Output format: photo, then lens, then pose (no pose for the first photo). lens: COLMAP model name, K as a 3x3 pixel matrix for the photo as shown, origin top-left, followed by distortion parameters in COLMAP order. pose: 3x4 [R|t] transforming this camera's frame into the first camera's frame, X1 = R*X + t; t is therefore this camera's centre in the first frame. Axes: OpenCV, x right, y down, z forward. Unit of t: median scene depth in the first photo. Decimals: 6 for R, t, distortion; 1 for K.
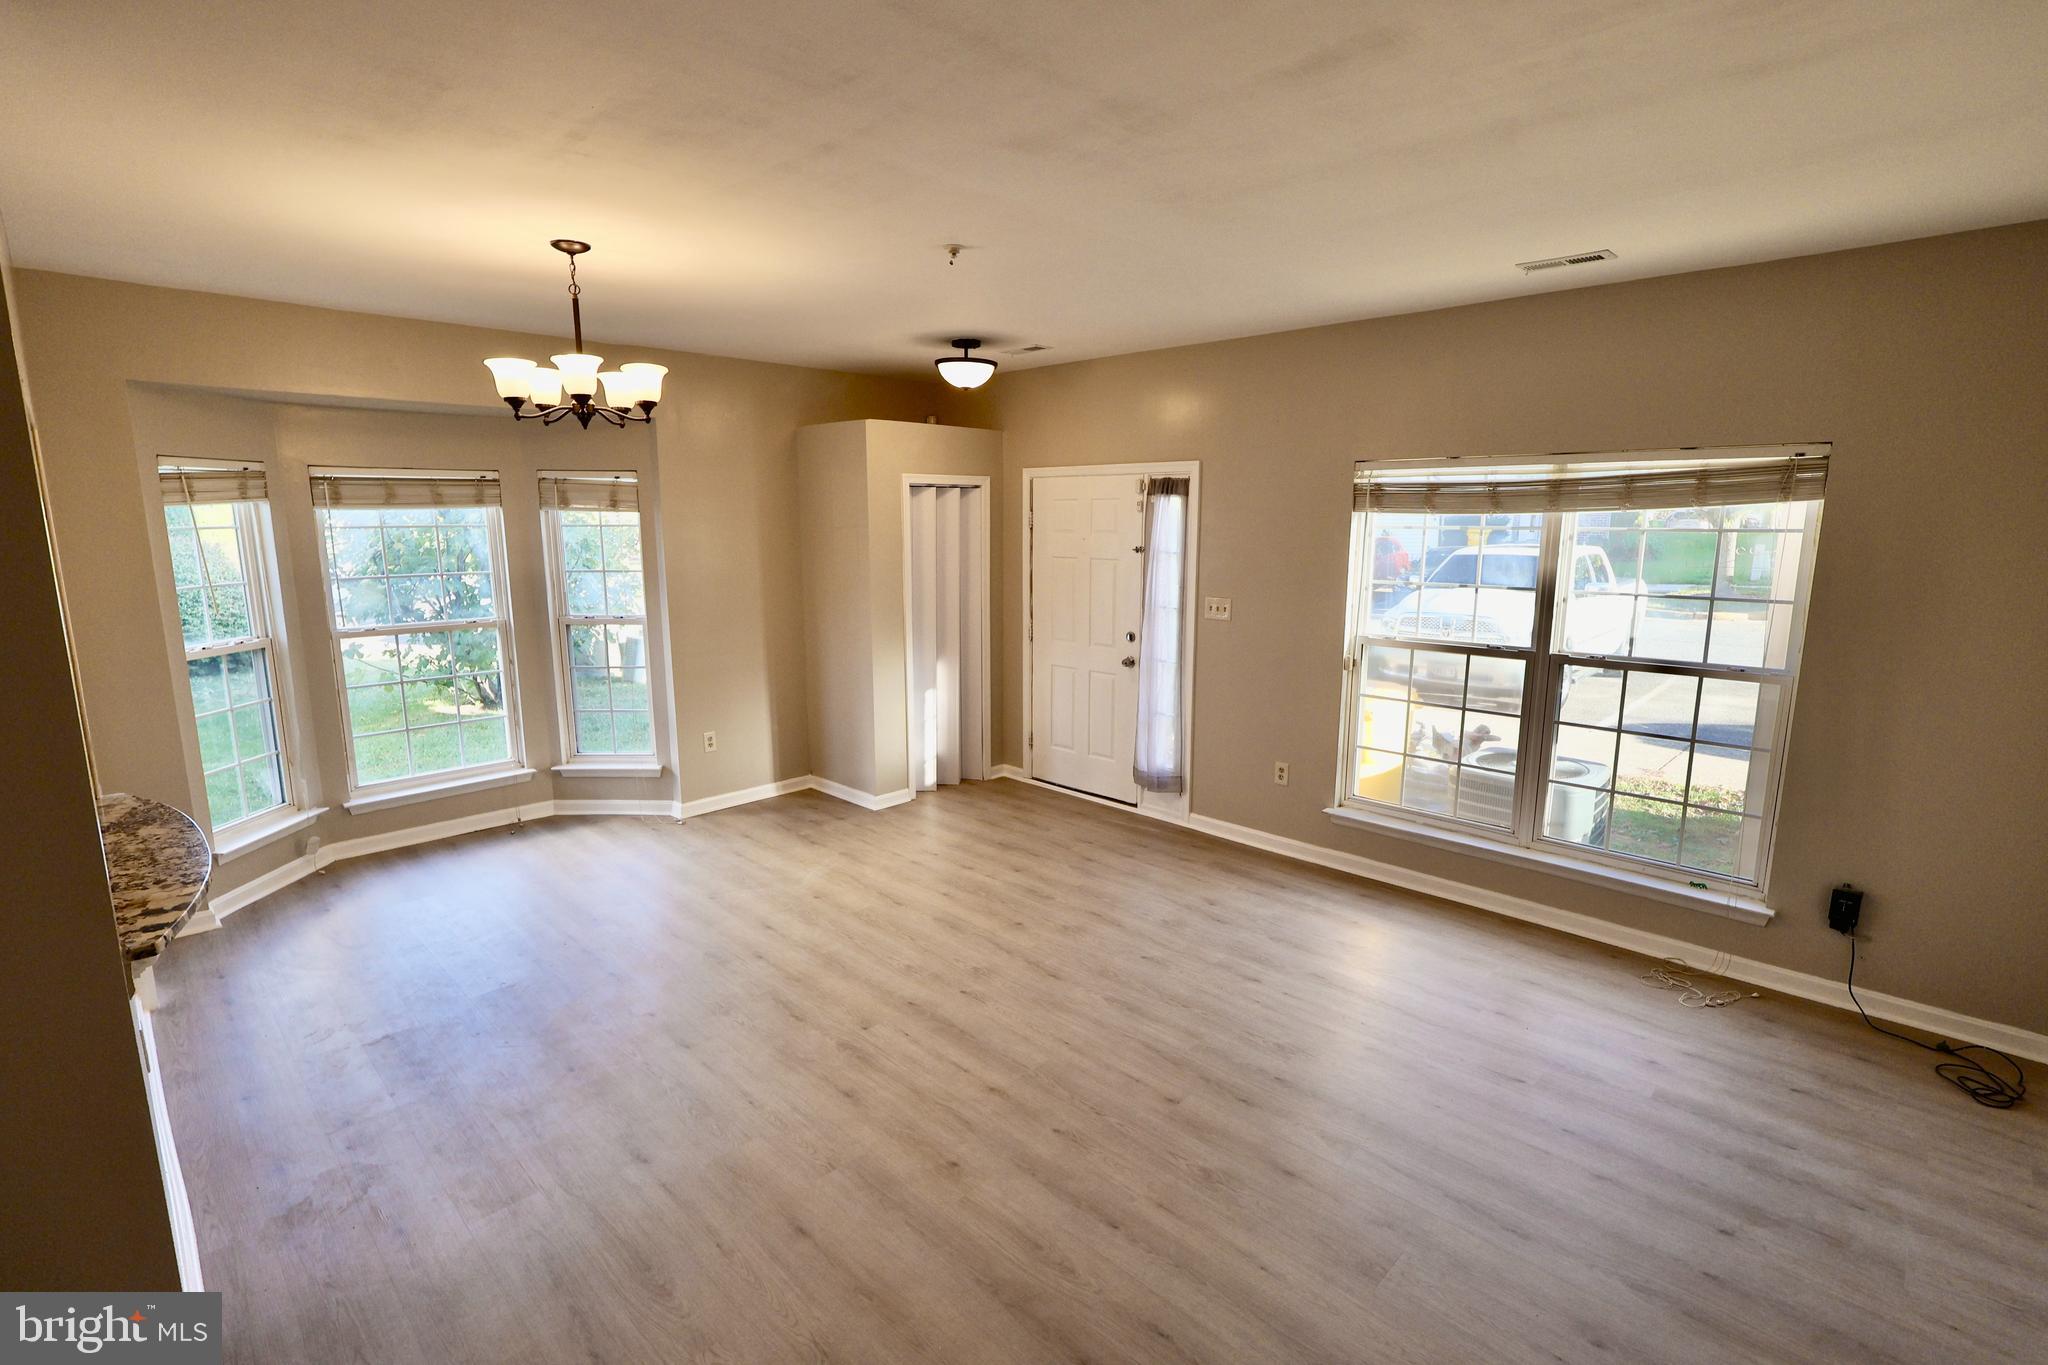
lens RADIAL K [[941.0, 0, 1025.6], [0, 941.0, 681.5], [0, 0, 1]] dist [-0.003760, 0.000817]
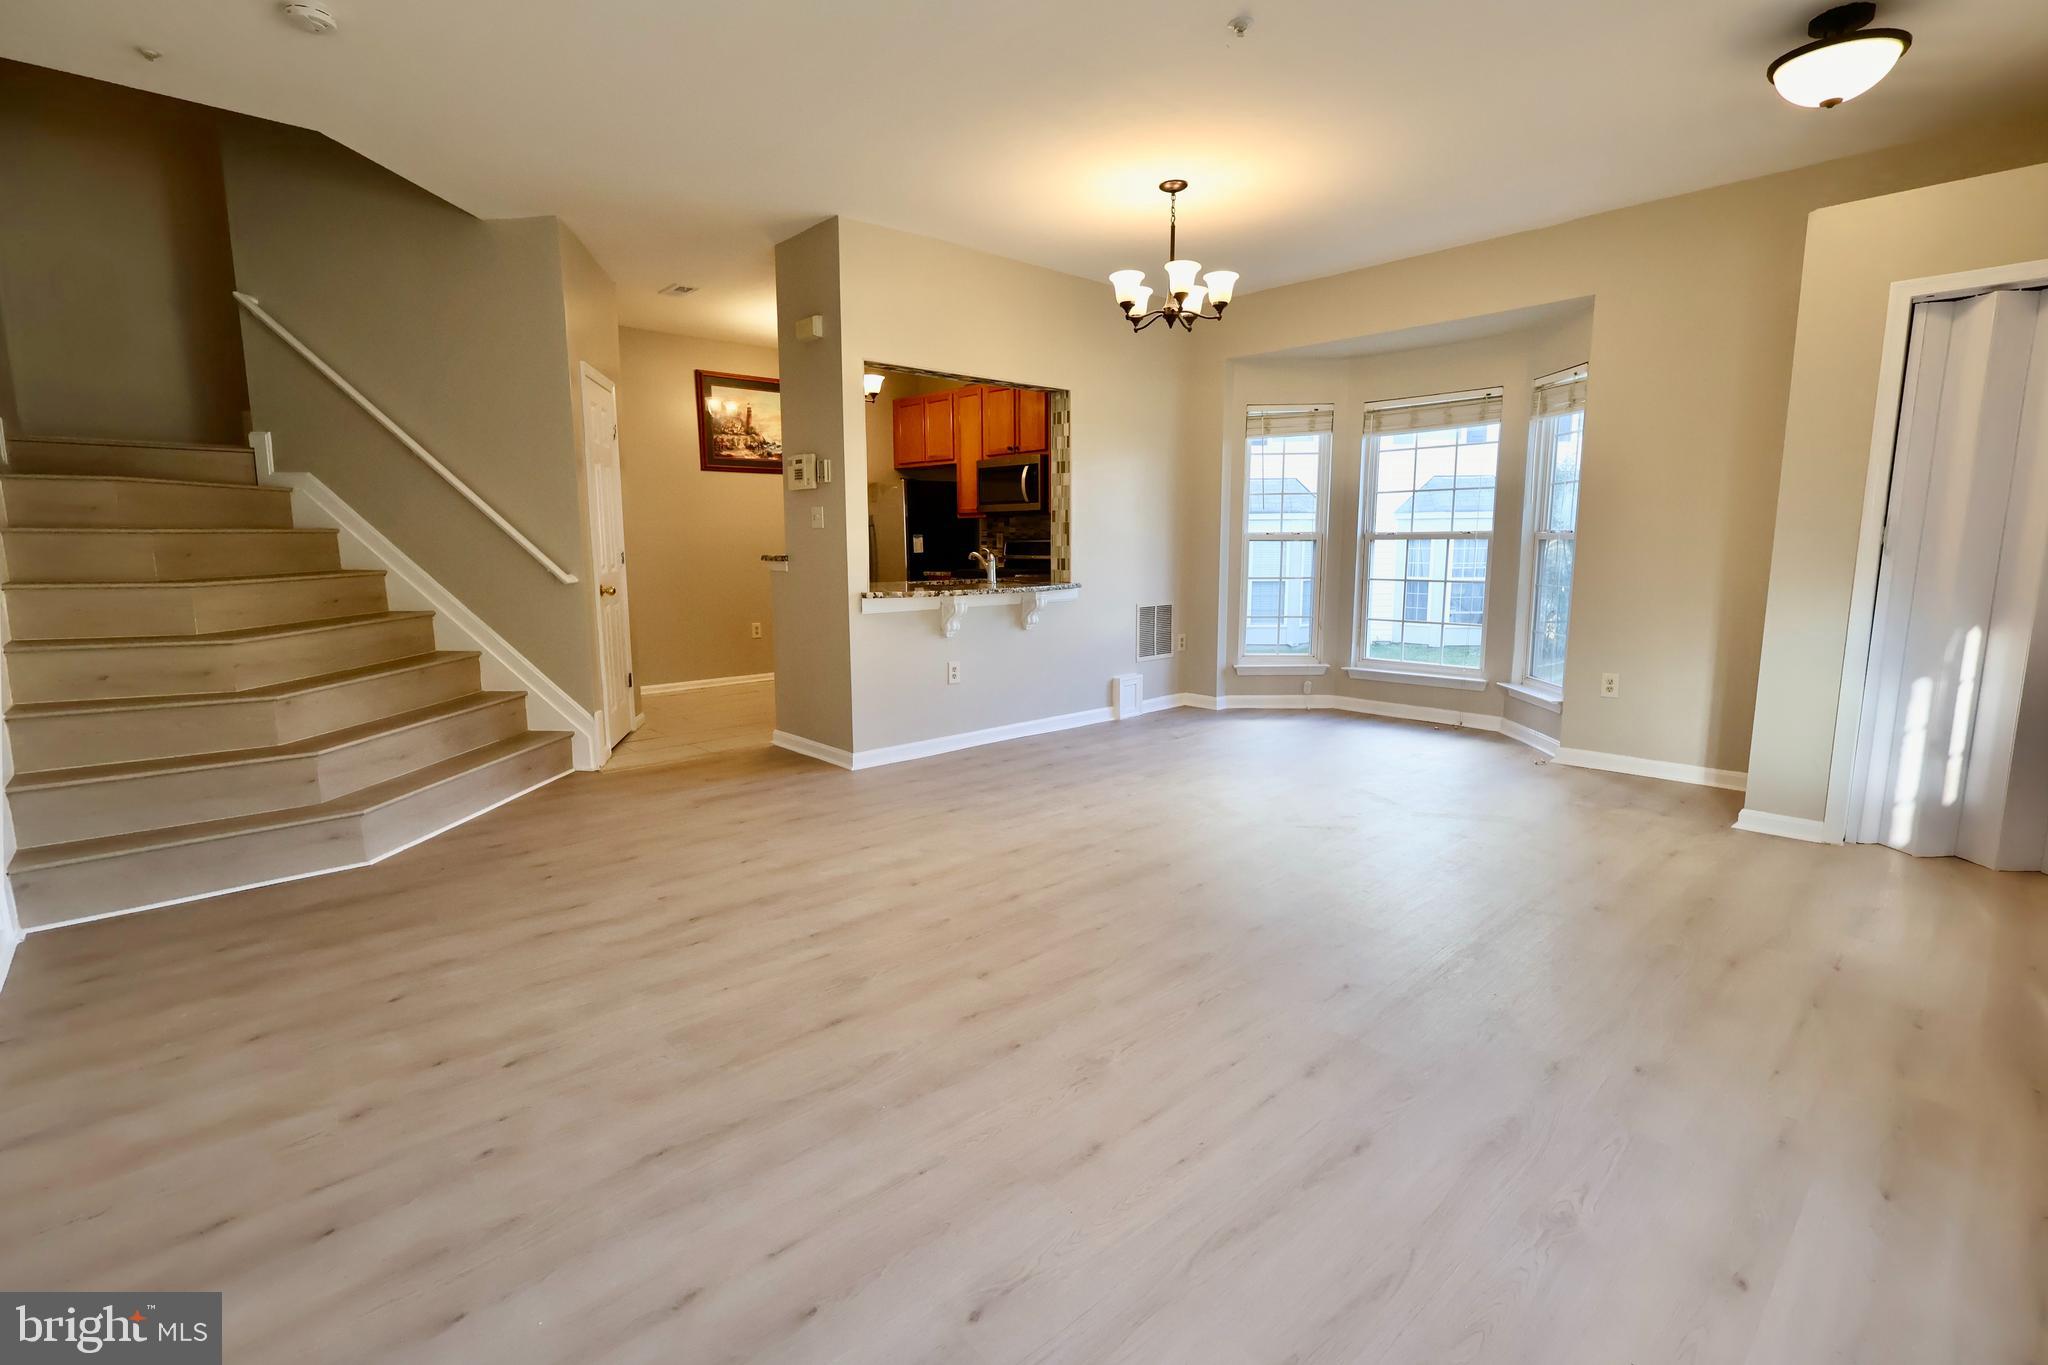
lens RADIAL K [[941.0, 0, 1025.6], [0, 941.0, 681.5], [0, 0, 1]] dist [-0.003760, 0.000817]
pose [[-0.050673, 0.147808, -0.987717, 0.561199], [-0.169500, 0.973367, 0.154357, 0.023725], [0.984227, 0.175239, -0.024270, 0.583966]]
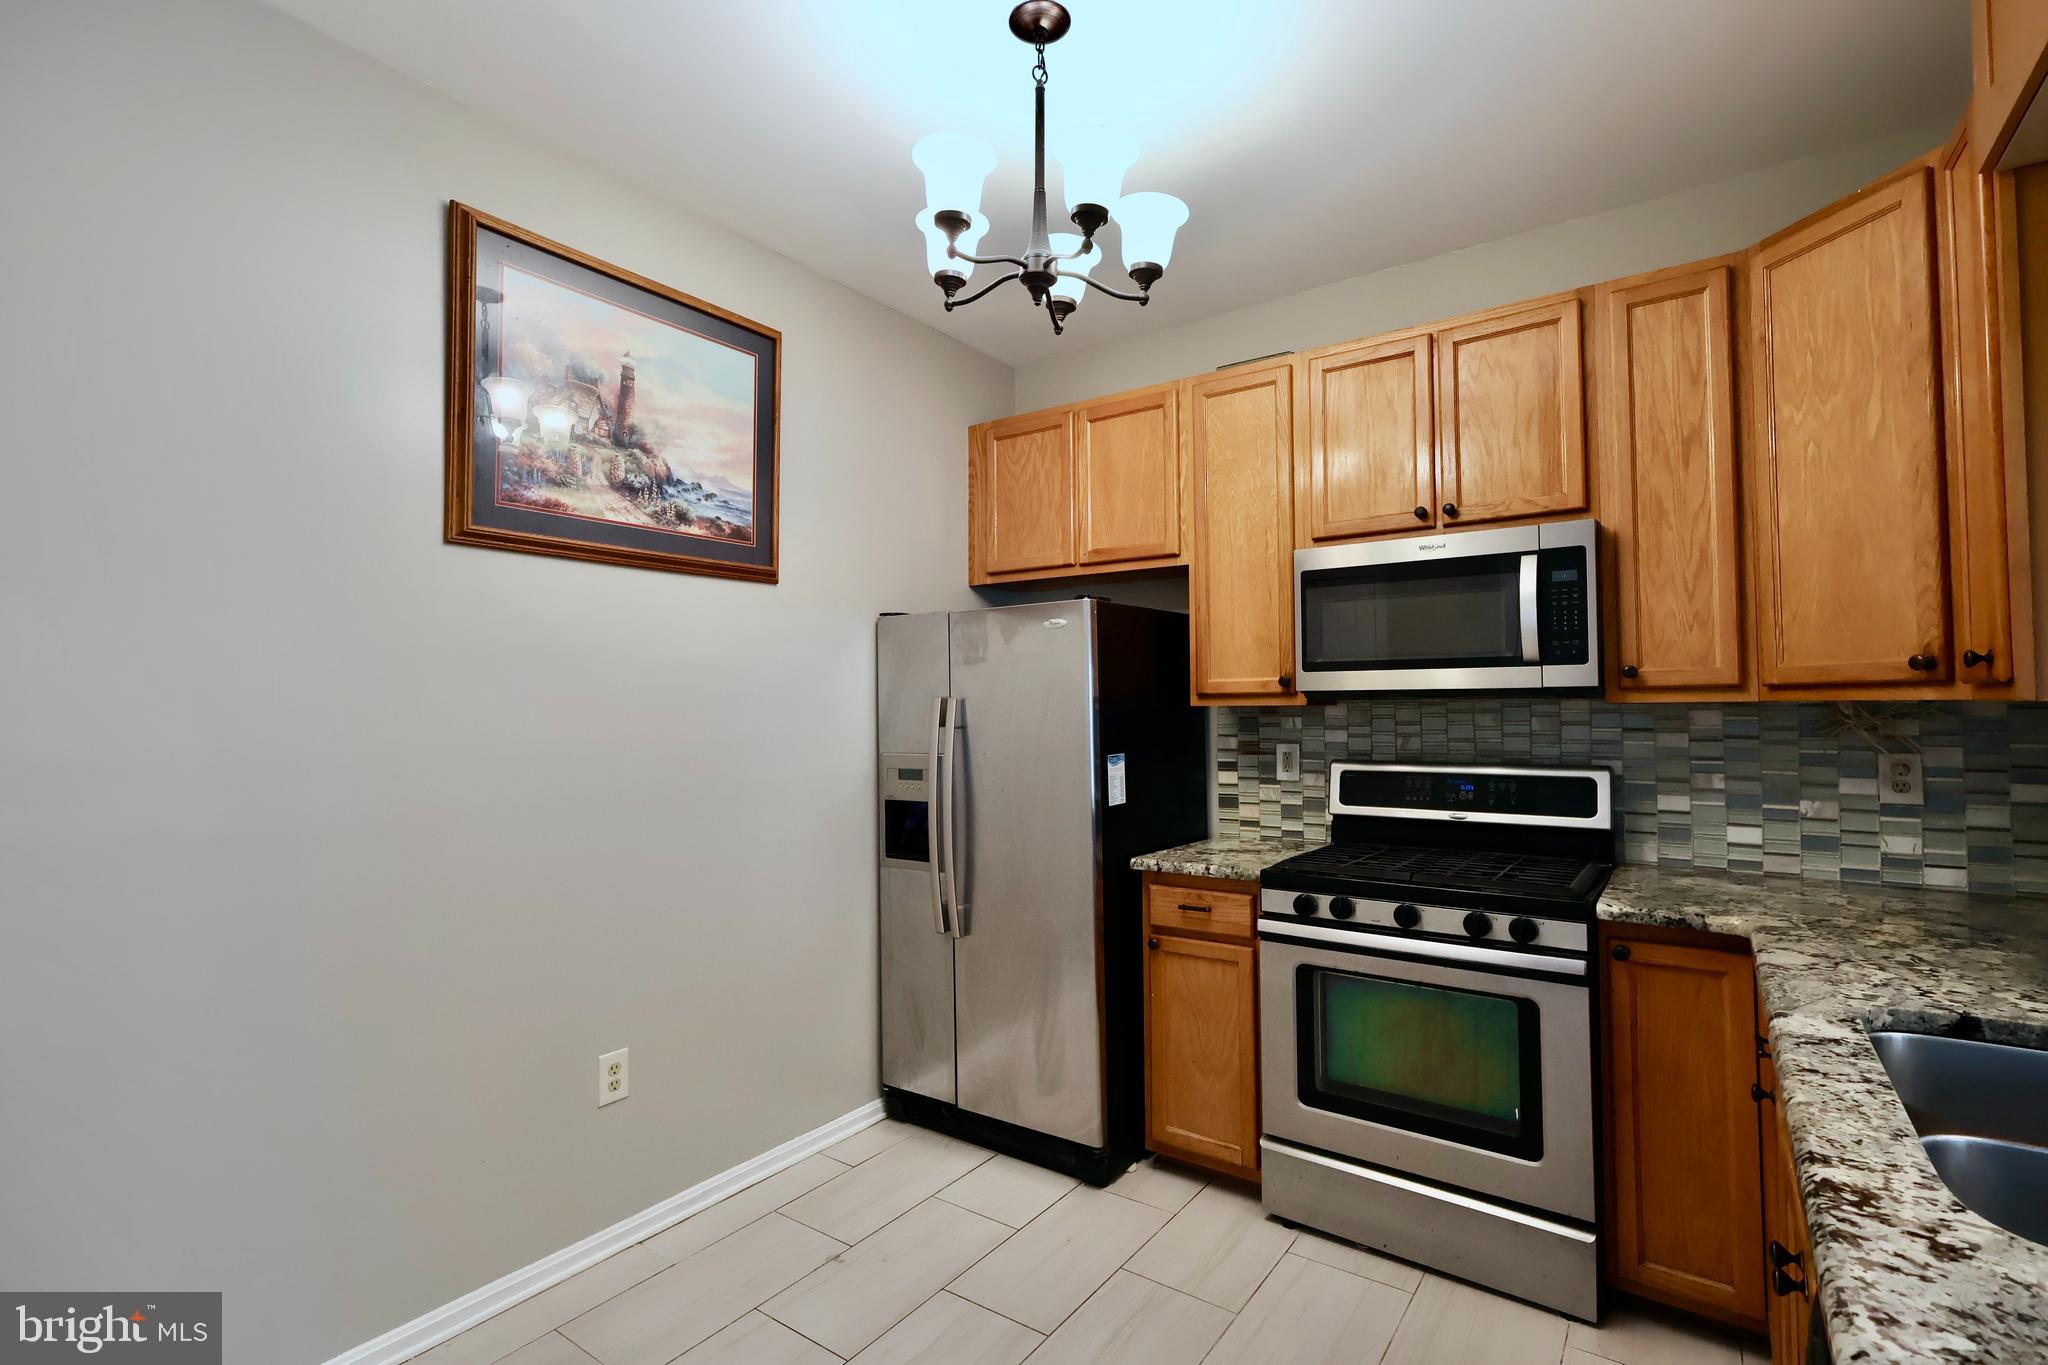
lens RADIAL K [[941.0, 0, 1025.6], [0, 941.0, 681.5], [0, 0, 1]] dist [-0.003760, 0.000817]
pose [[0.149315, -0.031554, -0.988286, -0.441047], [-0.165758, 0.984548, -0.056478, 0.055314], [0.974797, 0.172249, 0.141777, 0.203043]]
